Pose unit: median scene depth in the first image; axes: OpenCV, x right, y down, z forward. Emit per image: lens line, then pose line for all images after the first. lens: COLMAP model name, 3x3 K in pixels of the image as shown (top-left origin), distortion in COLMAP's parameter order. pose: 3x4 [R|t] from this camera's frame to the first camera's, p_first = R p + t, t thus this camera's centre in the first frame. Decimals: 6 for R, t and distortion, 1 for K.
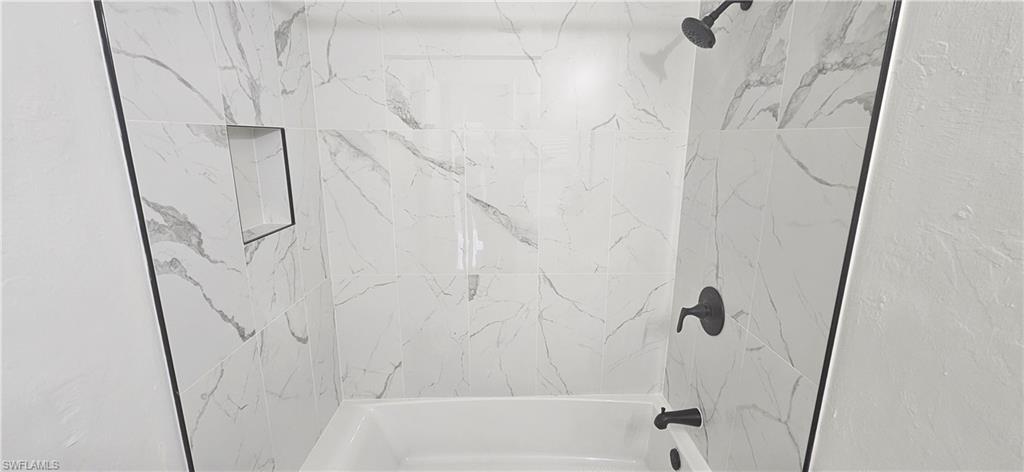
lens RADIAL K [[418.0, 0, 513.9], [0, 418.0, 234.5], [0, 0, 1]] dist [0.002011, -0.000114]
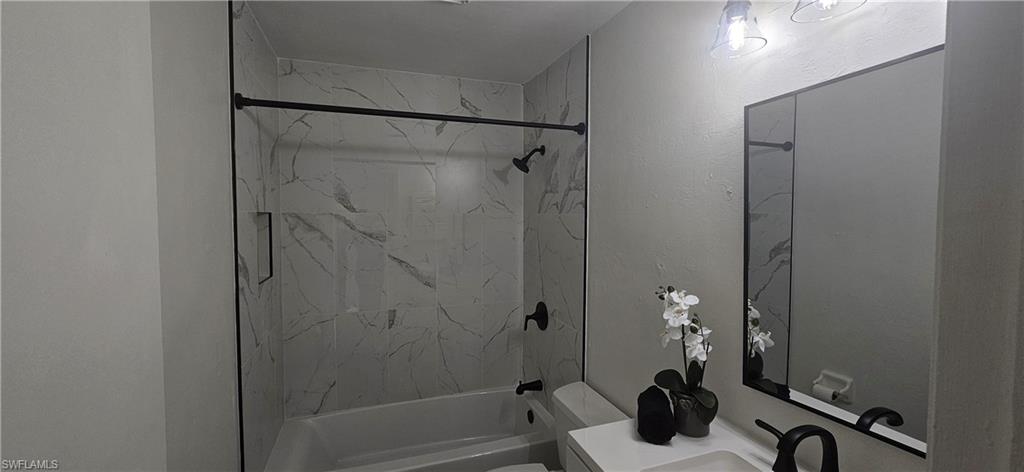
lens RADIAL K [[418.0, 0, 513.9], [0, 418.0, 234.5], [0, 0, 1]] dist [0.002011, -0.000114]
pose [[0.950959, -0.015855, 0.308911, -0.149688], [0.070748, 0.983361, -0.167322, 0.120742], [-0.301118, 0.180971, 0.936257, -0.578199]]
